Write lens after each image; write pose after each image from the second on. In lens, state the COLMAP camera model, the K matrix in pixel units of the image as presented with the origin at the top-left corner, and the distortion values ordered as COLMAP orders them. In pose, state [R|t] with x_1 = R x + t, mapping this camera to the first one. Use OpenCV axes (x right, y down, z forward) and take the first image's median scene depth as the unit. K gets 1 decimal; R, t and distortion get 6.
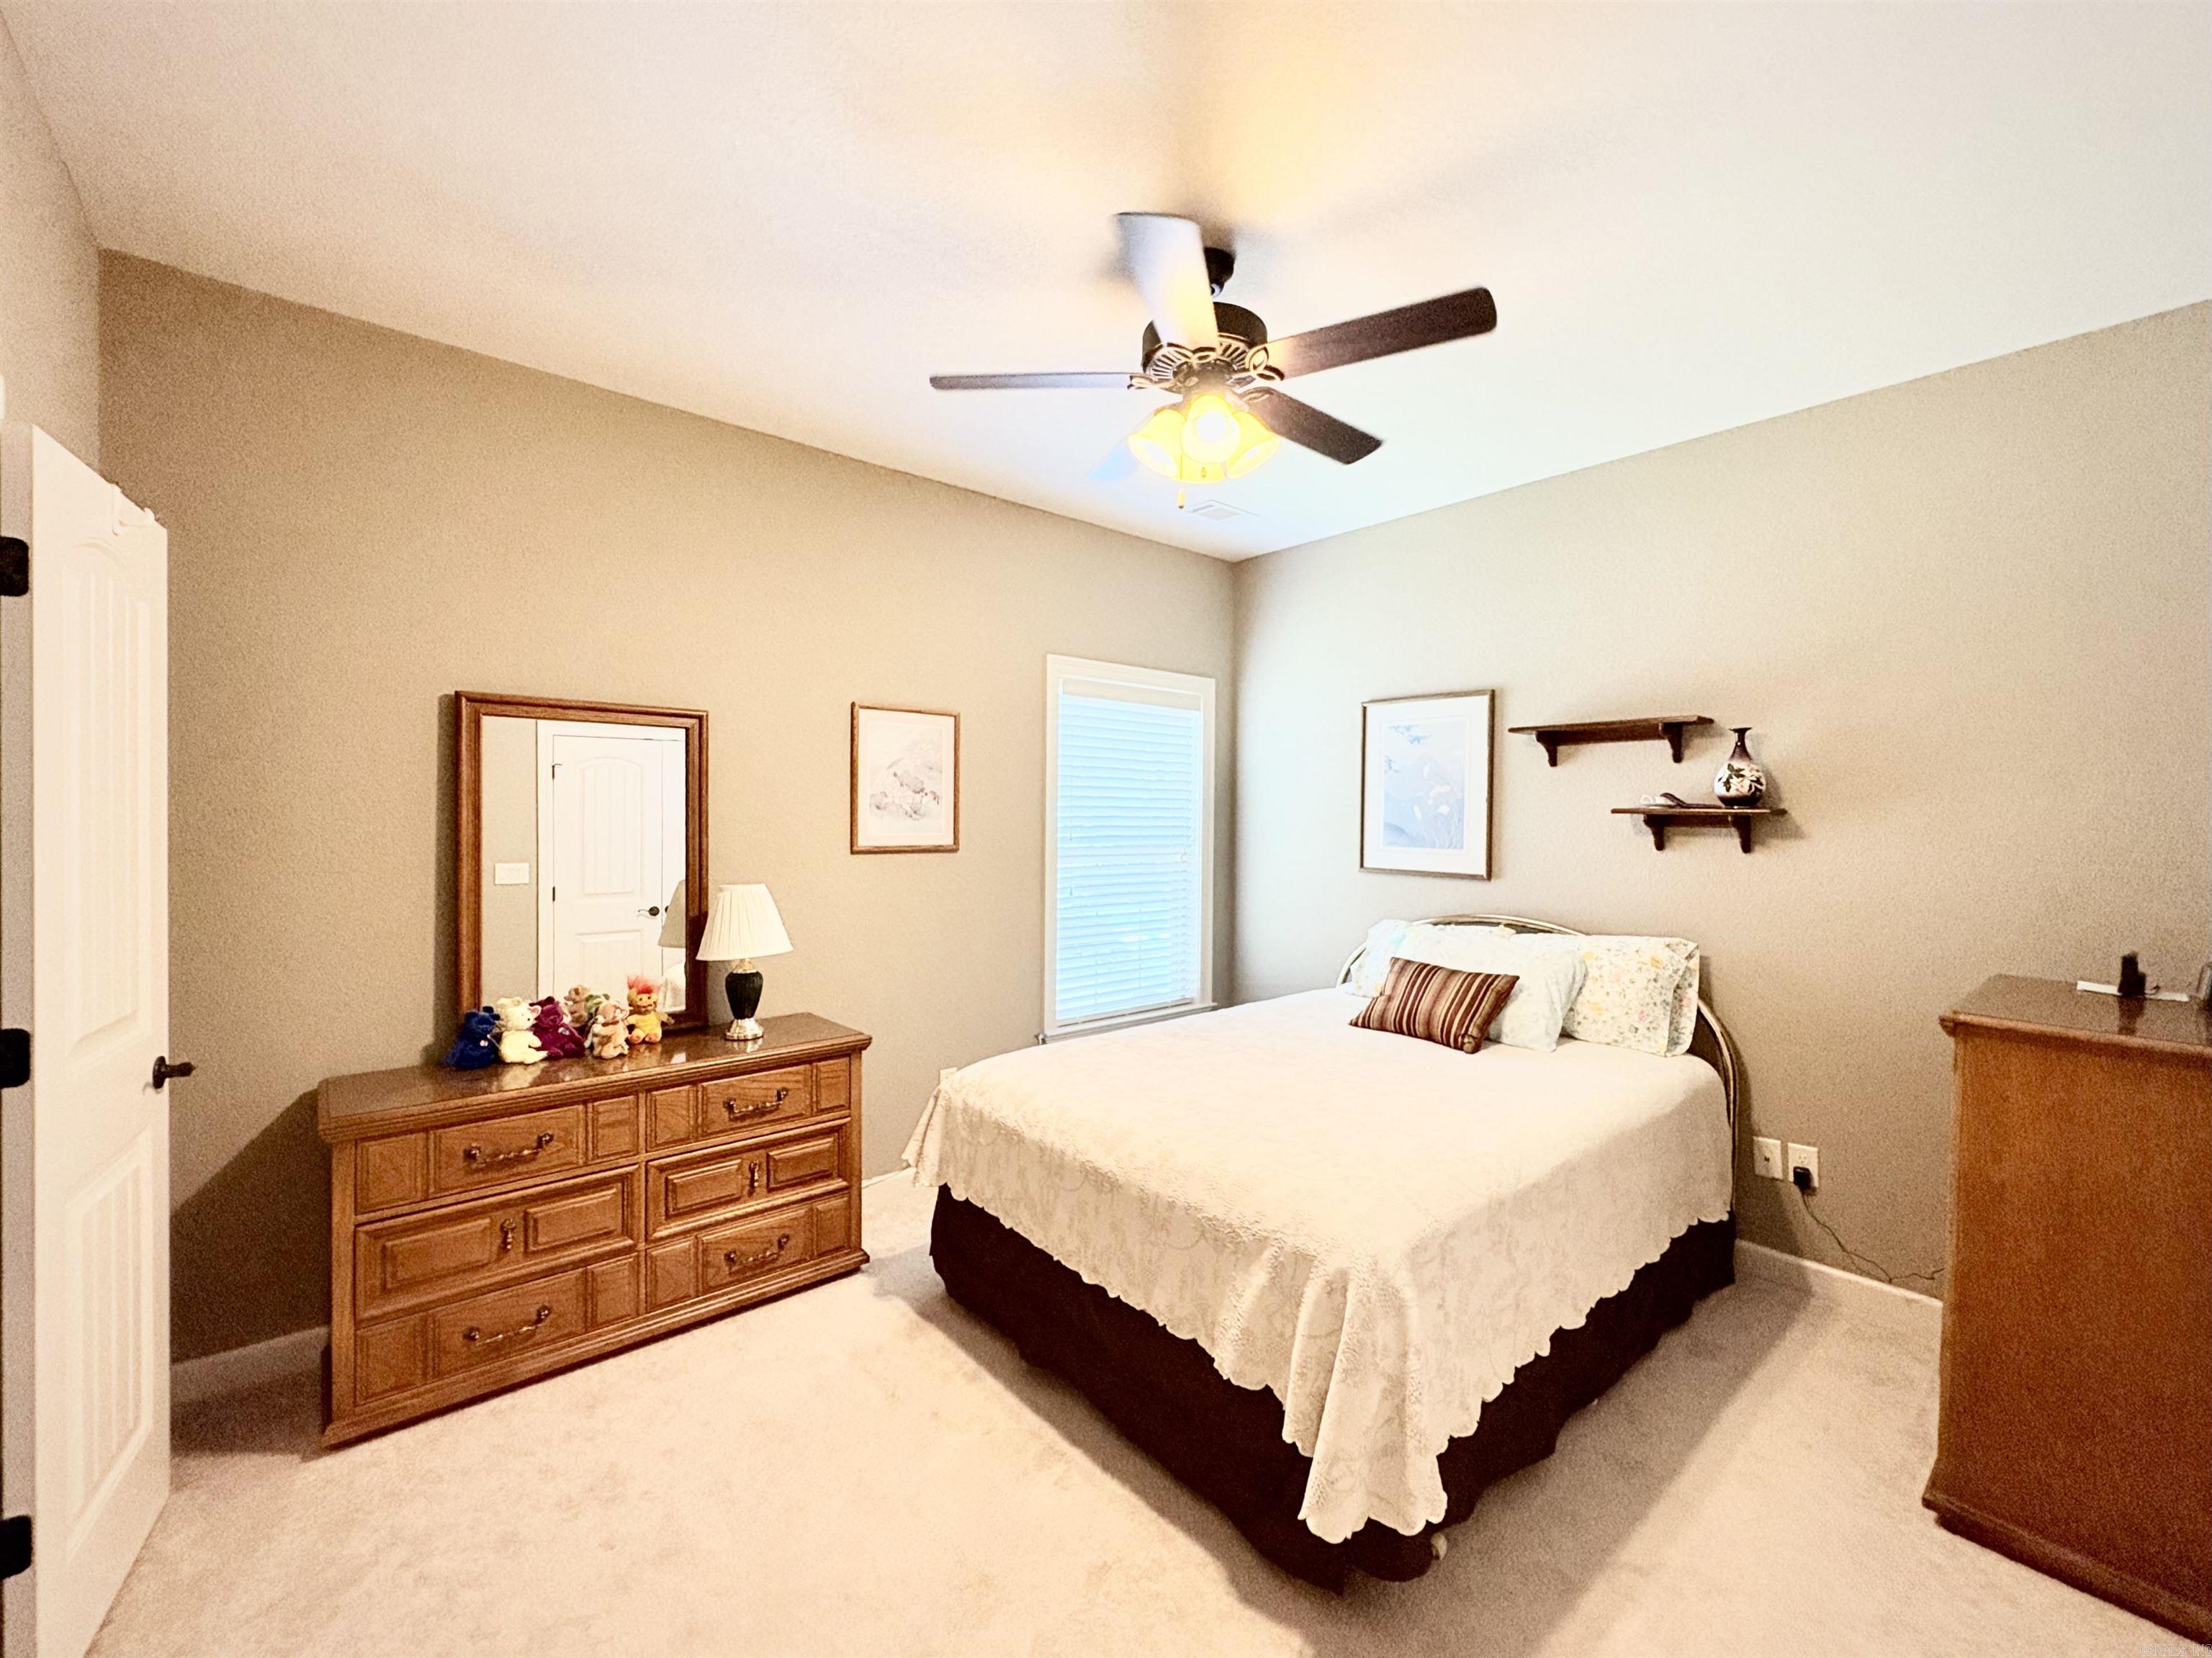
lens RADIAL K [[880.6, 0, 1106.0], [0, 880.6, 829.0], [0, 0, 1]] dist [0.001602, -0.000241]
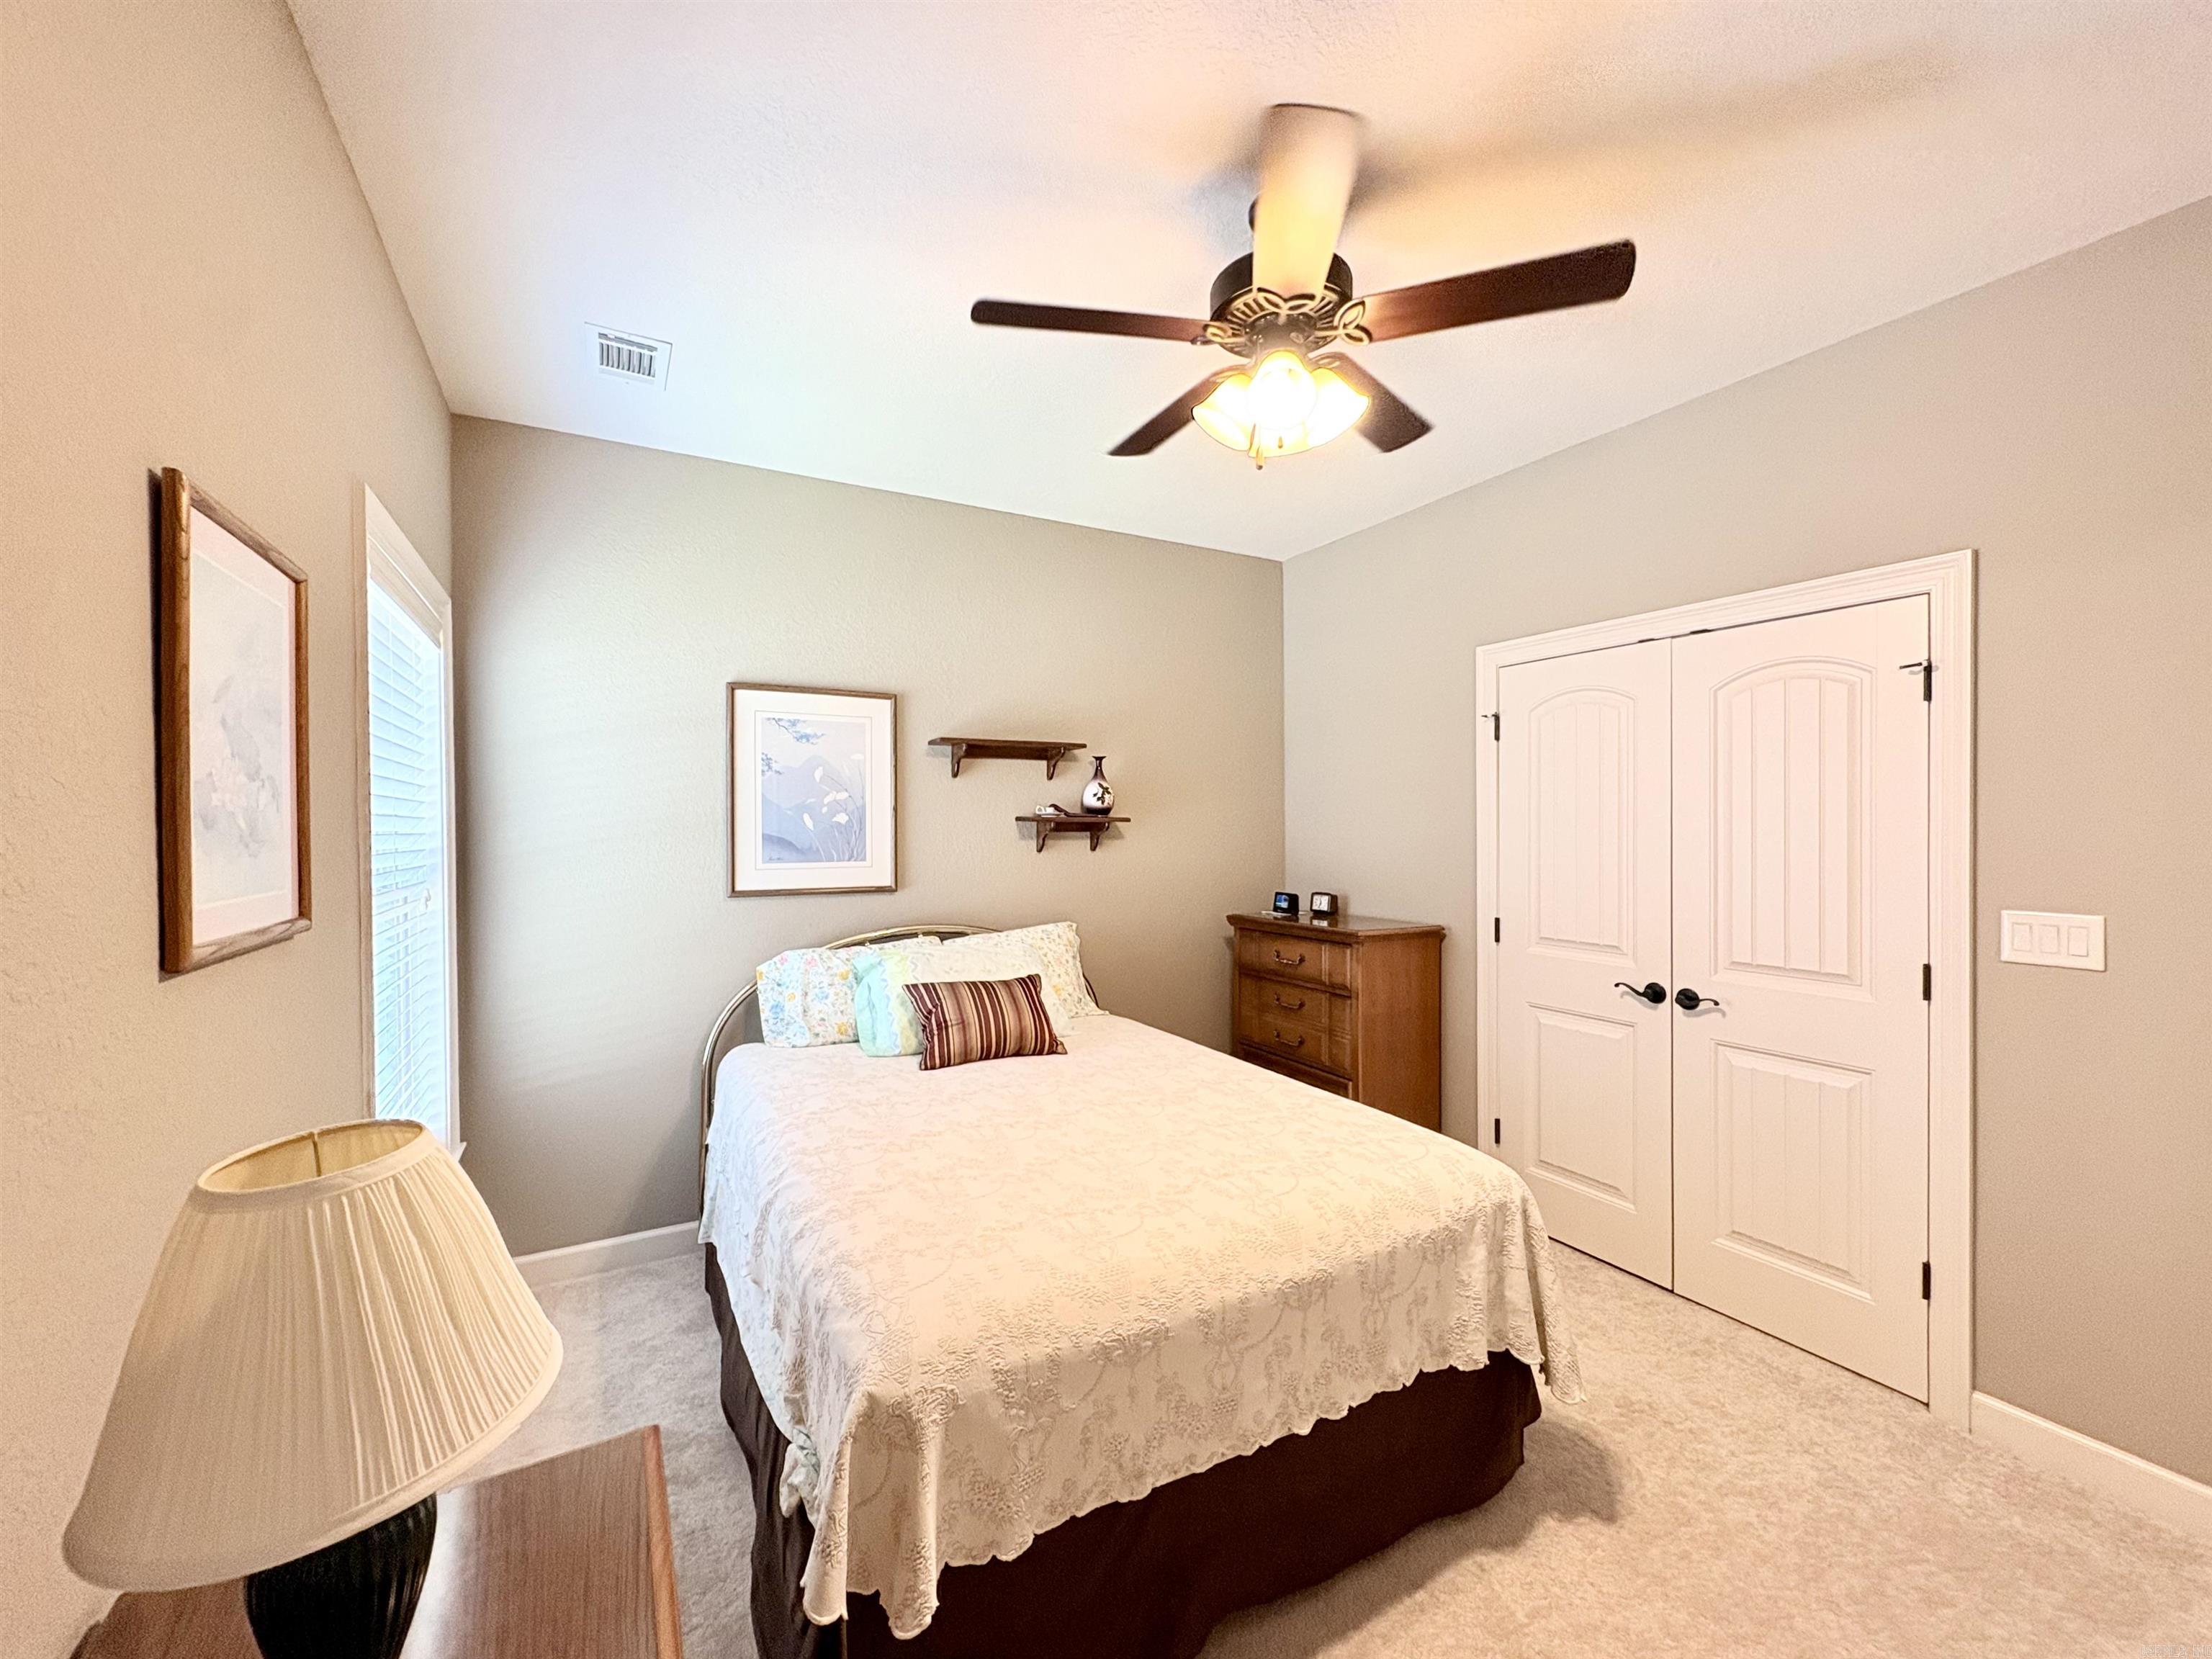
lens RADIAL K [[880.7, 0, 1106.0], [0, 880.7, 829.5], [0, 0, 1]] dist [0.001602, -0.000241]
pose [[0.222636, -0.017619, 0.974742, -0.542351], [0.022023, 0.999672, 0.013039, -0.020380], [-0.974653, 0.018564, 0.222951, 0.663905]]
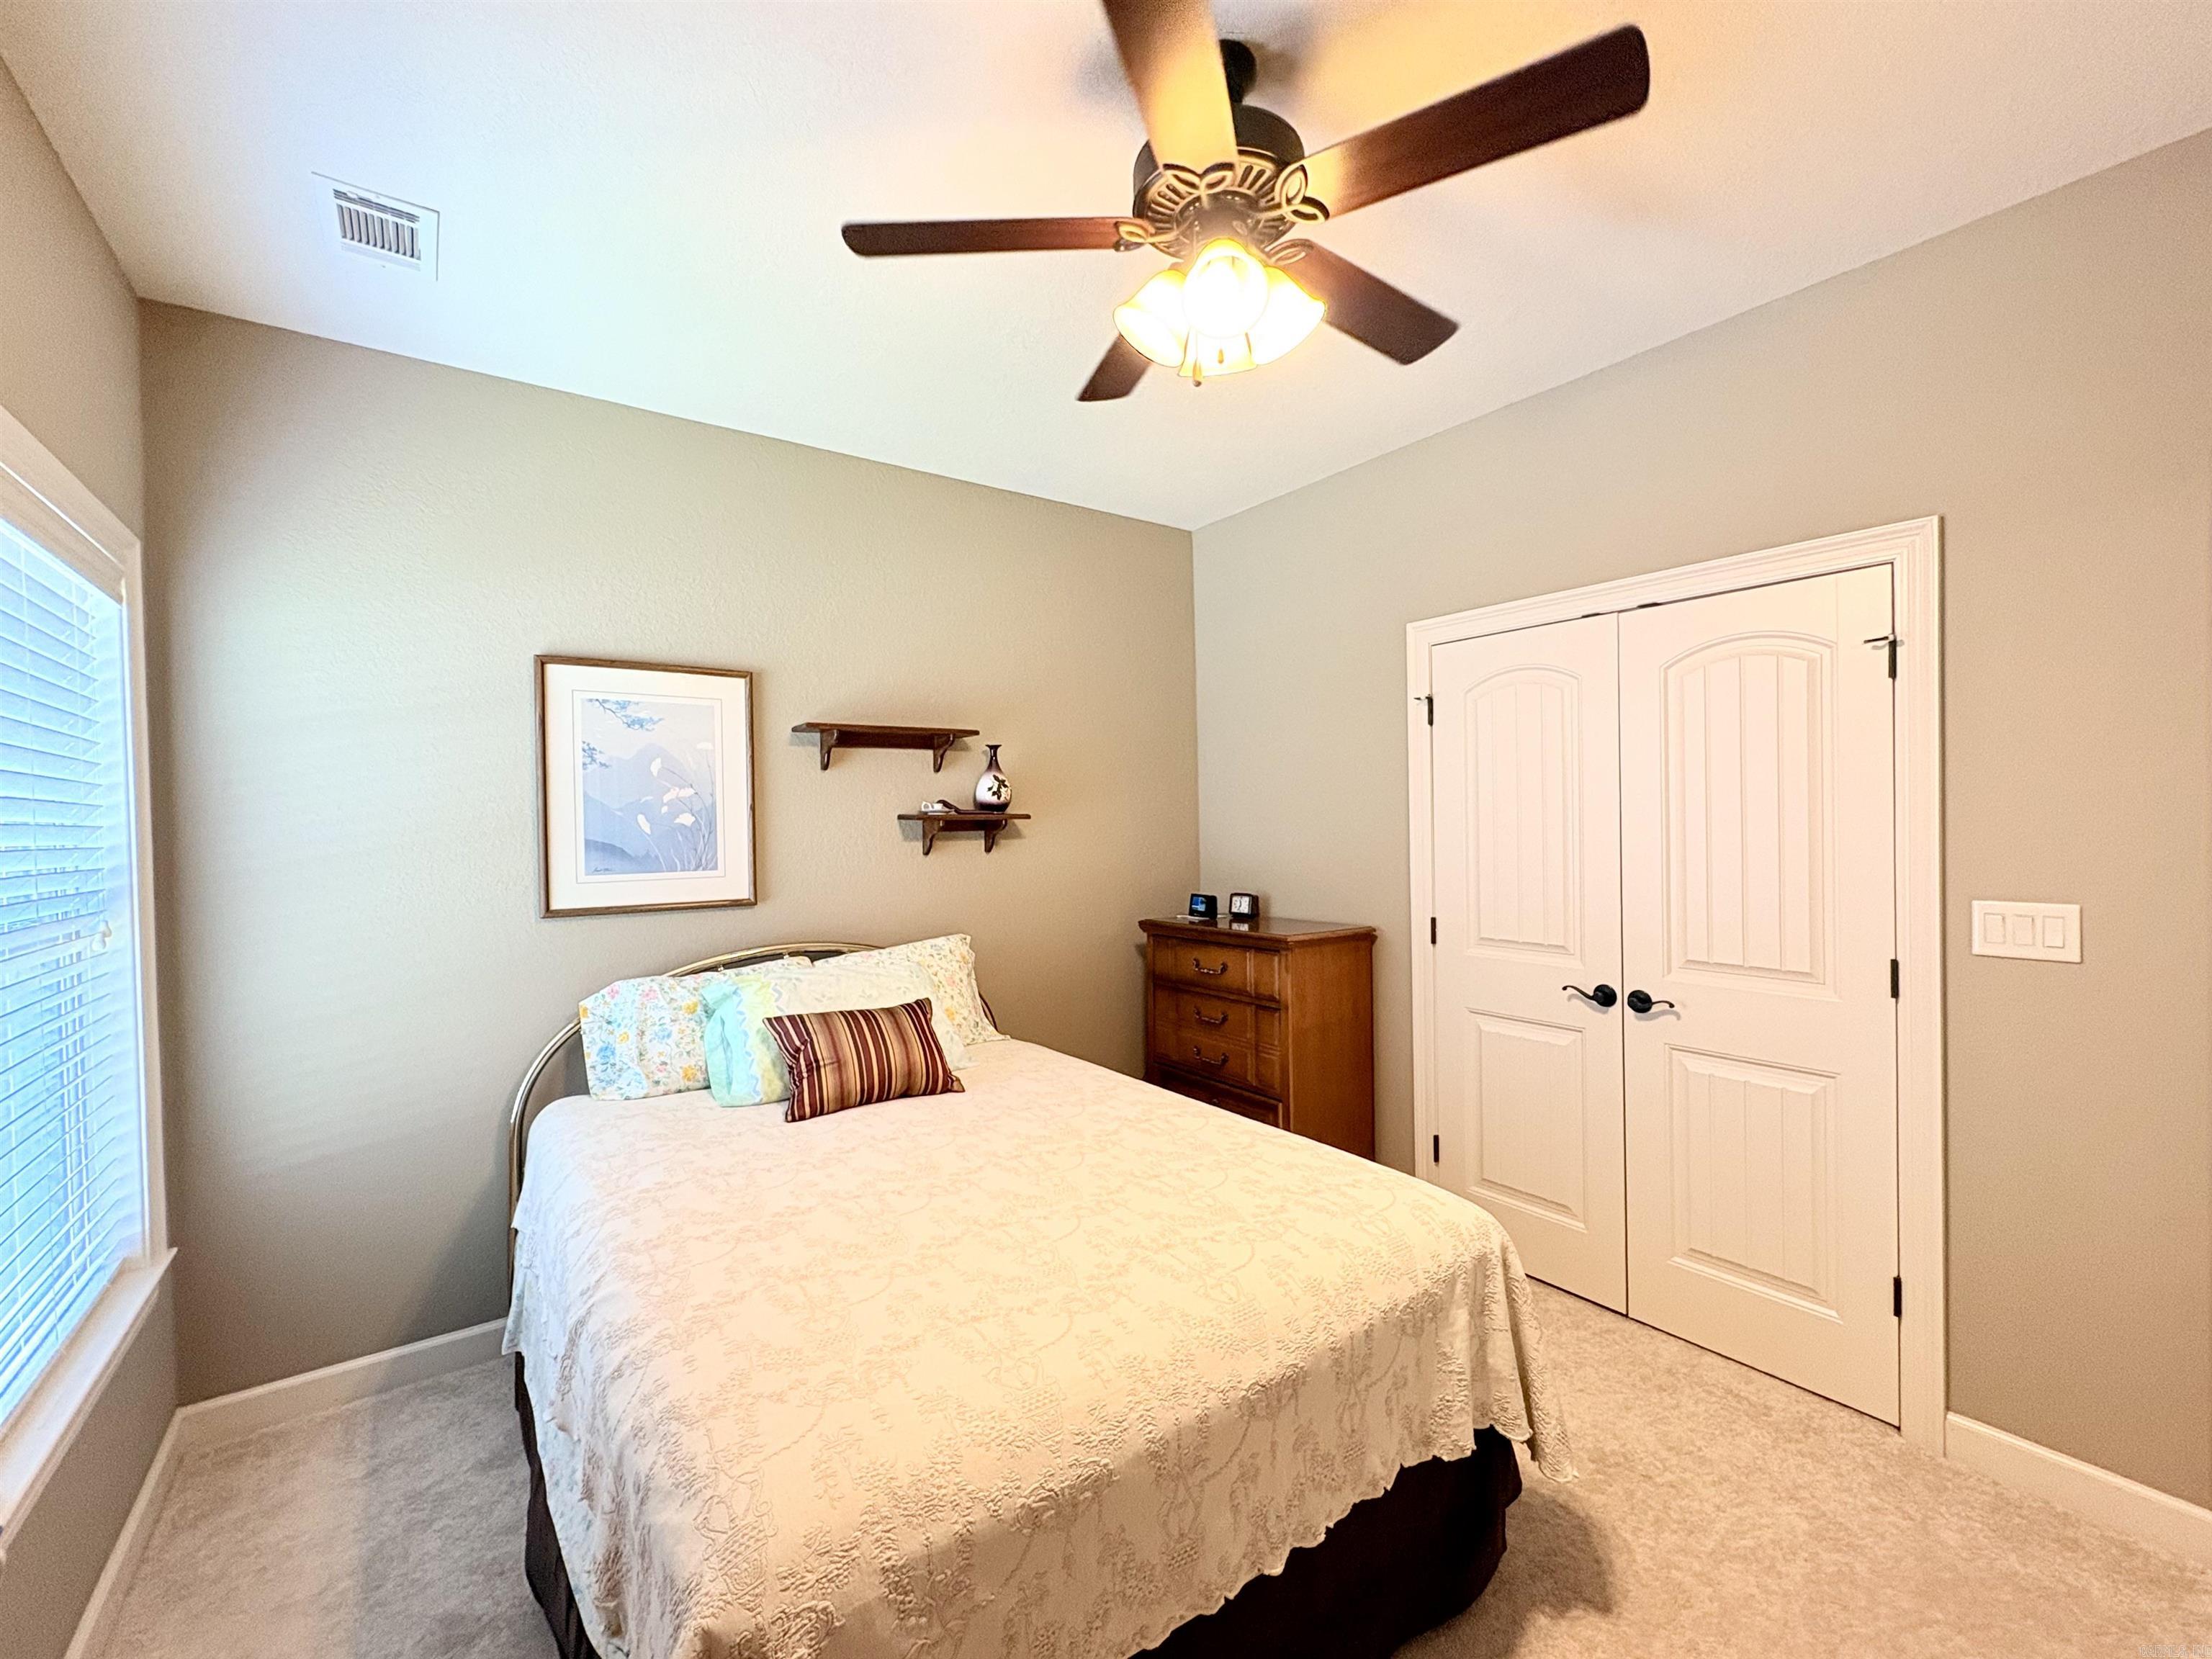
lens RADIAL K [[917.3, 0, 1106.0], [0, 917.3, 829.5], [0, 0, 1]] dist [0.000649, 0.000202]
pose [[0.101856, -0.023525, 0.994521, -0.451159], [0.035057, 0.999184, 0.020045, -0.020704], [-0.994181, 0.032823, 0.102598, 0.696884]]
